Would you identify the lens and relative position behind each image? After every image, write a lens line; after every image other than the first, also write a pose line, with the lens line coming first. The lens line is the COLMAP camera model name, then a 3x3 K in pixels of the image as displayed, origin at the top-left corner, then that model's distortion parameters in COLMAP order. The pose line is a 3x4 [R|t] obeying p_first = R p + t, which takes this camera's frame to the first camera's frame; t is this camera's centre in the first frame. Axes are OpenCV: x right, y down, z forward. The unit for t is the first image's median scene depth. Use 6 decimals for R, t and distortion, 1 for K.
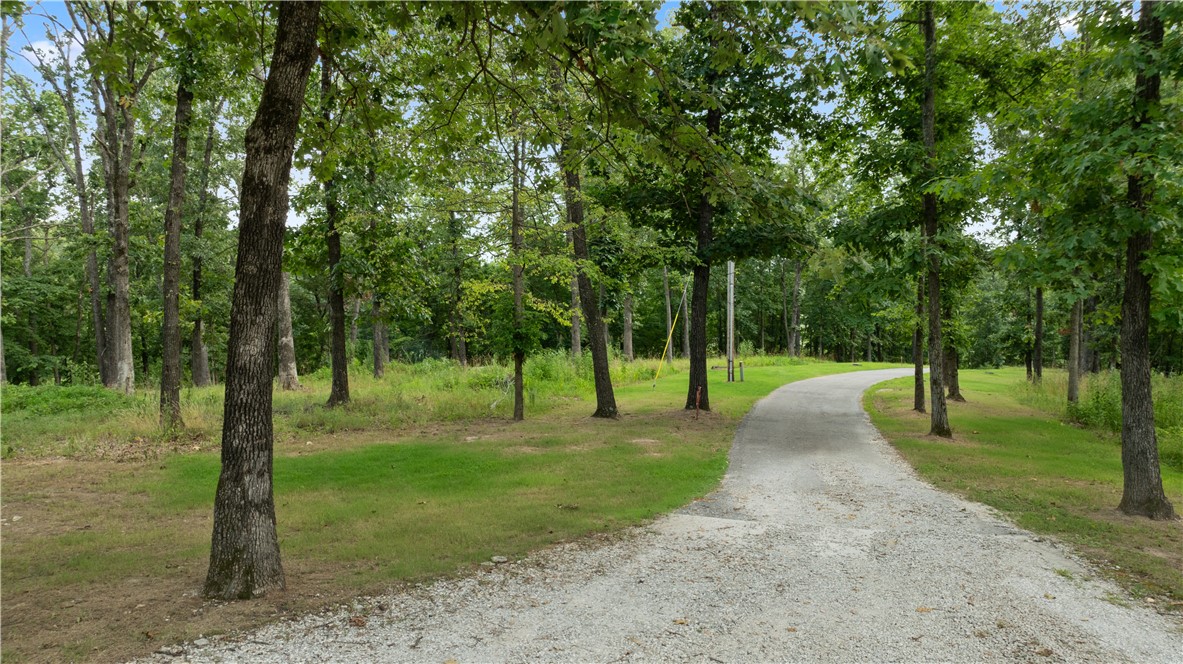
lens RADIAL K [[870.2, 0, 592.7], [0, 870.2, 335.0], [0, 0, 1]] dist [-0.147693, 0.195162]
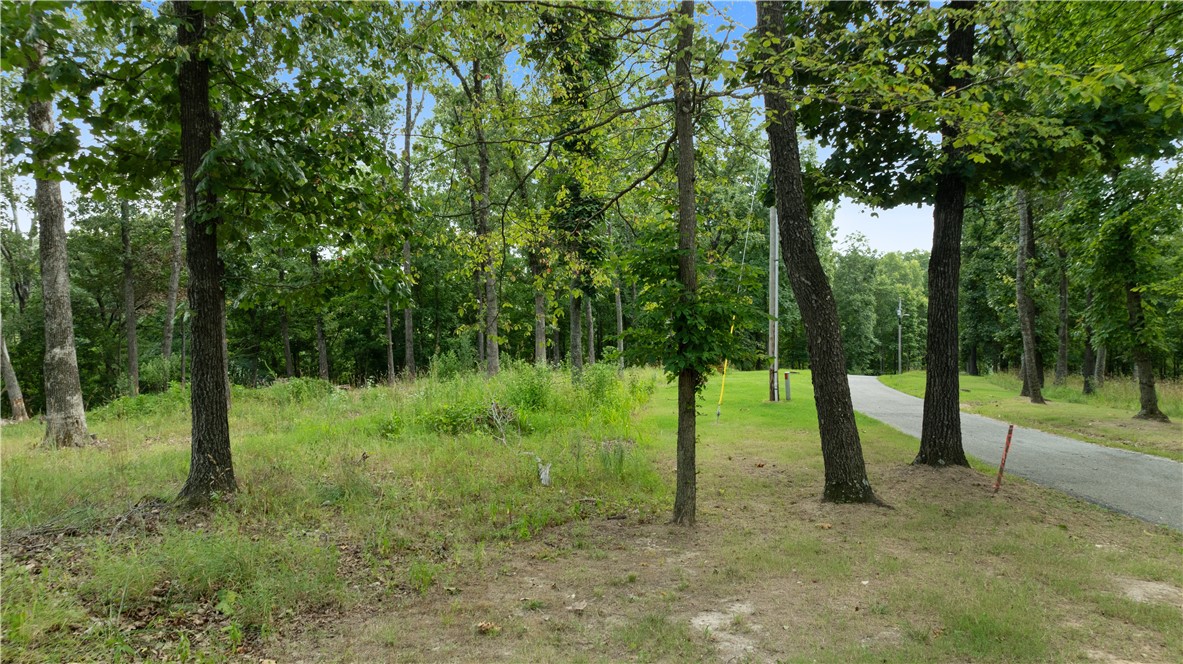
lens RADIAL K [[870.2, 0, 592.7], [0, 870.2, 335.0], [0, 0, 1]] dist [-0.147693, 0.195162]
pose [[0.974085, -0.016380, 0.225589, -0.087456], [0.019660, 0.999731, -0.012298, 0.004514], [-0.225327, 0.016414, 0.974145, 0.233255]]
